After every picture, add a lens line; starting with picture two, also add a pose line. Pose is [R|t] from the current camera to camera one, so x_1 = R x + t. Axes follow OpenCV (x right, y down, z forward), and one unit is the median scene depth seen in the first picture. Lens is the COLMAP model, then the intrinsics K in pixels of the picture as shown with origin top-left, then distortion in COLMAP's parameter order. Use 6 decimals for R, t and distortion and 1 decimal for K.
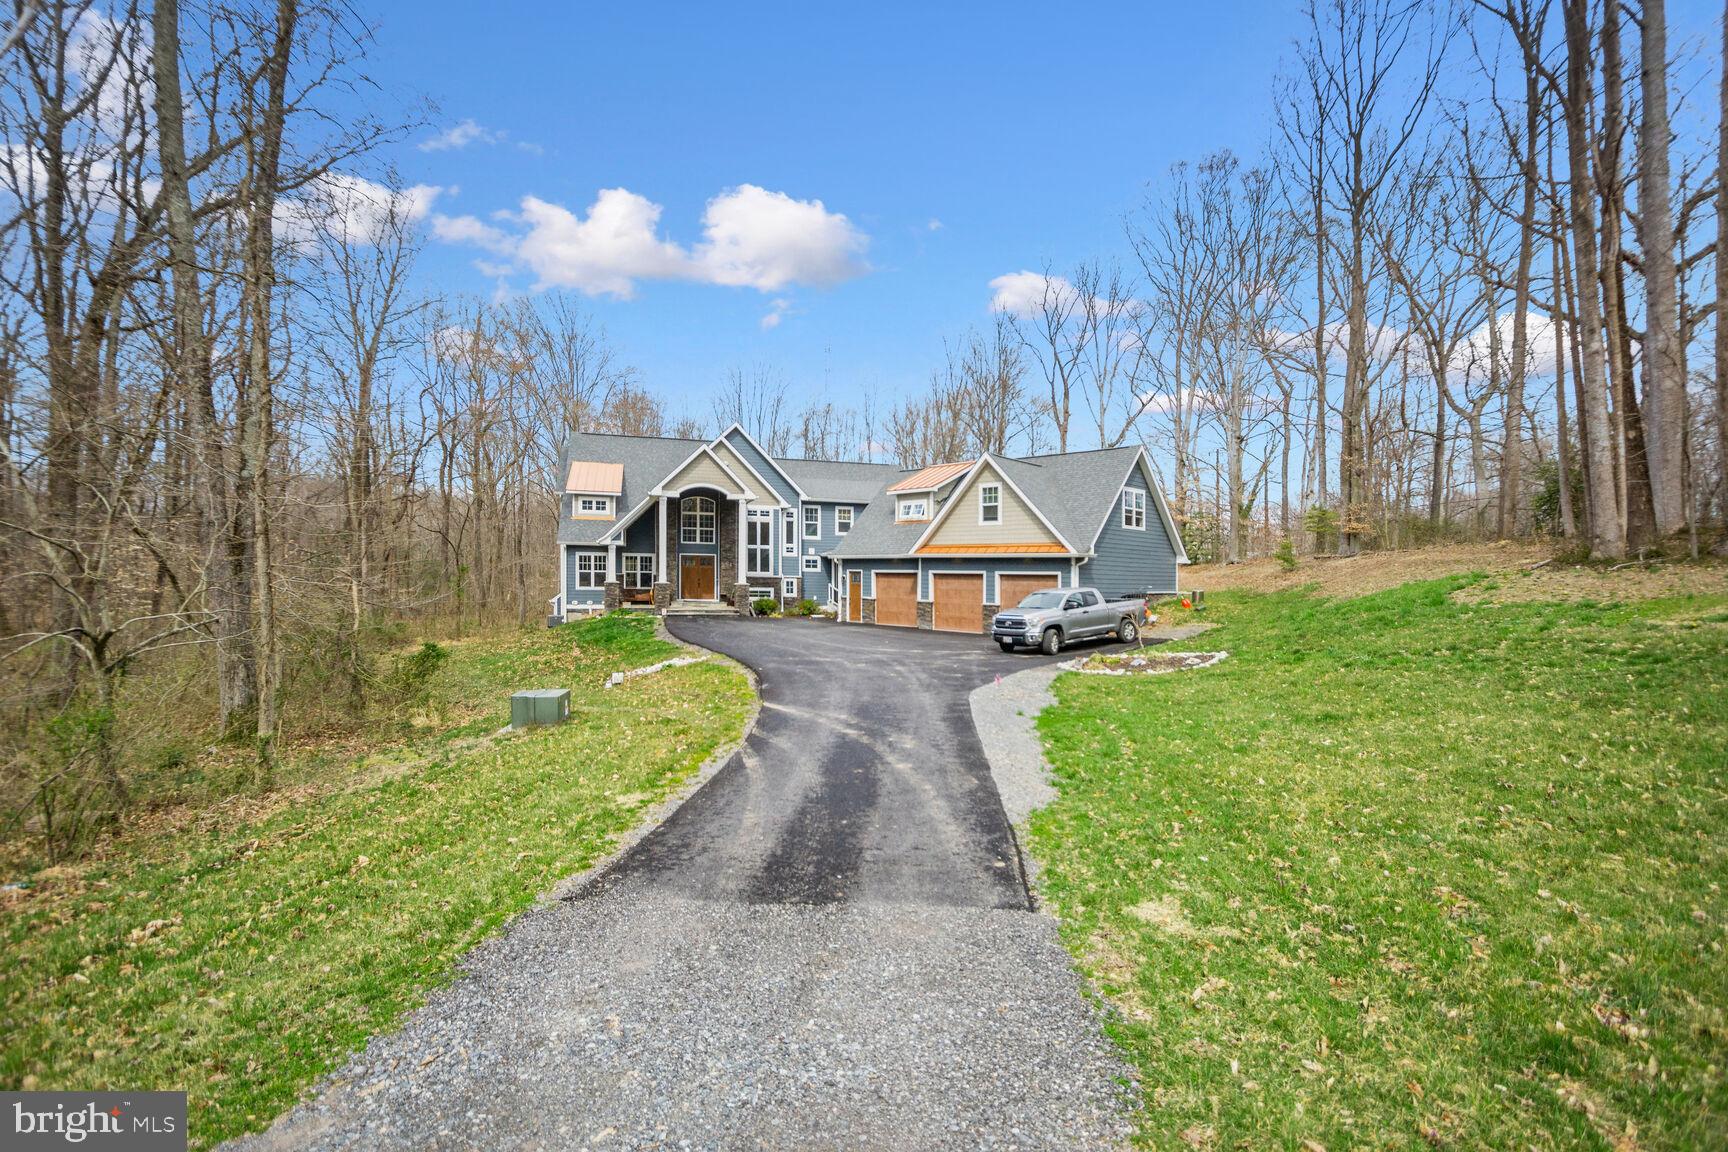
lens RADIAL K [[774.5, 0, 868.7], [0, 774.5, 533.0], [0, 0, 1]] dist [-0.014094, -0.000264]
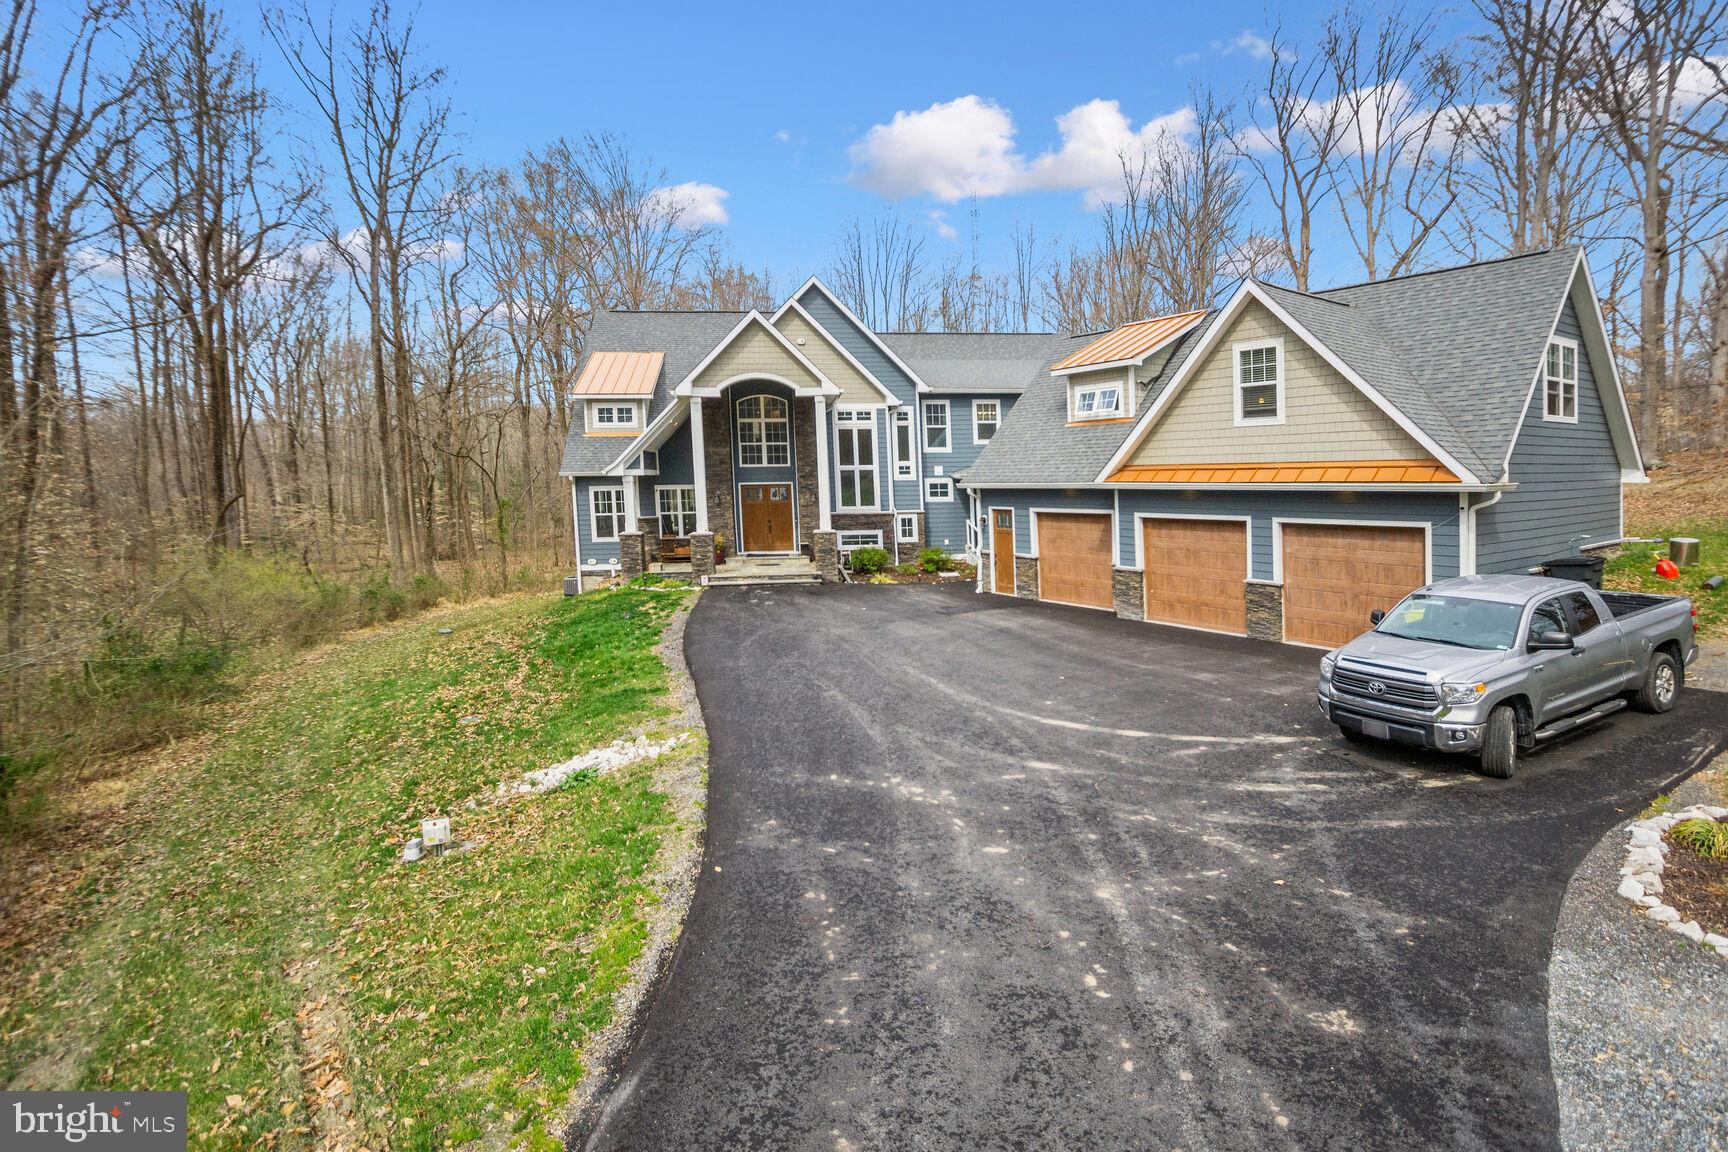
lens RADIAL K [[762.2, 0, 986.2], [0, 762.2, 490.3], [0, 0, 1]] dist [-0.014451, -0.000063]
pose [[0.997106, -0.037883, -0.065920, 0.008490], [0.043492, 0.995359, 0.085844, -0.014021], [0.062362, -0.088462, 0.994125, 0.379403]]
